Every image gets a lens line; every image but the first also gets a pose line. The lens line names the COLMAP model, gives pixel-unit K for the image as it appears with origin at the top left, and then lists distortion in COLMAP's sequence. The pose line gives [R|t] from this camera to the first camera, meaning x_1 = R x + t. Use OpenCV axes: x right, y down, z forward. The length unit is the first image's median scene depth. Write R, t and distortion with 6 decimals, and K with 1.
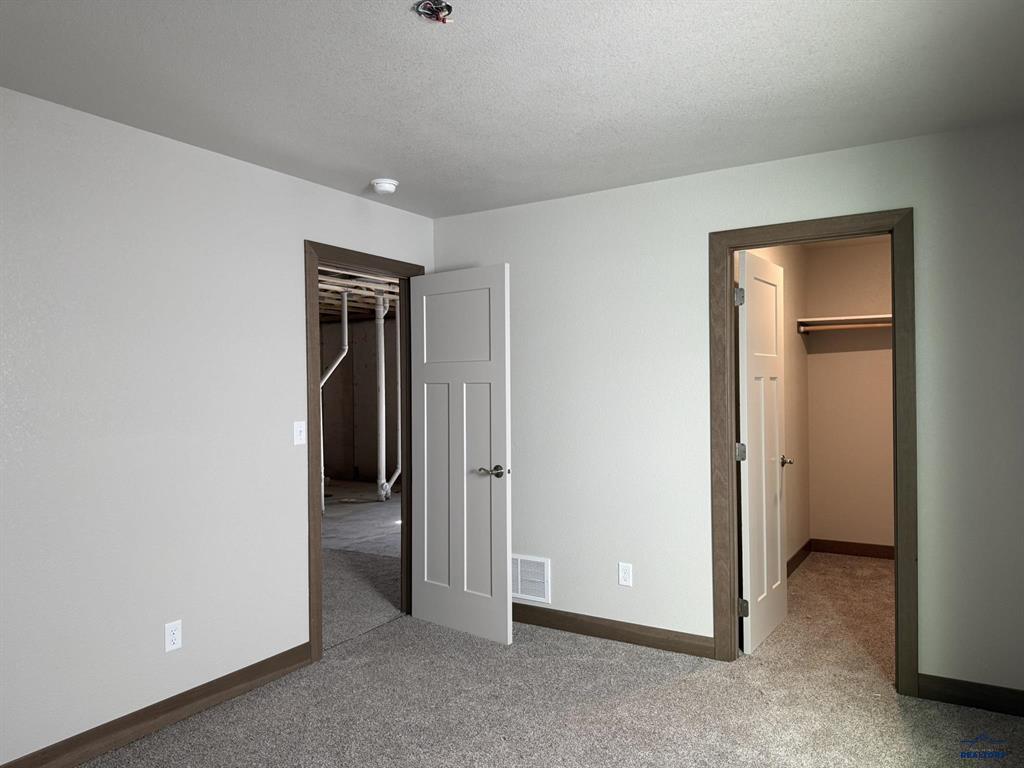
lens RADIAL K [[727.3, 0, 514.3], [0, 727.3, 386.5], [0, 0, 1]] dist [0.067895, -0.072417]
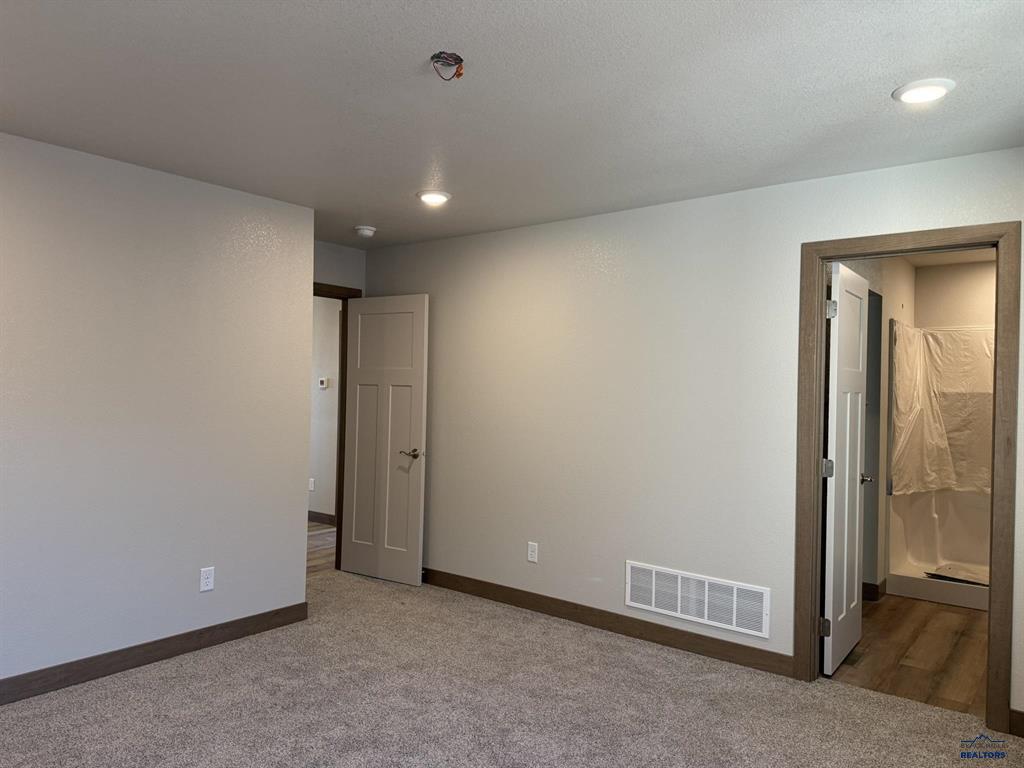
lens RADIAL K [[727.3, 0, 524.5], [0, 727.3, 396.0], [0, 0, 1]] dist [0.067895, -0.072417]
pose [[0.988746, 0.037564, -0.144808, 0.189307], [-0.036806, 0.999291, 0.007914, 0.000026], [0.145003, -0.002496, 0.989428, -0.121449]]
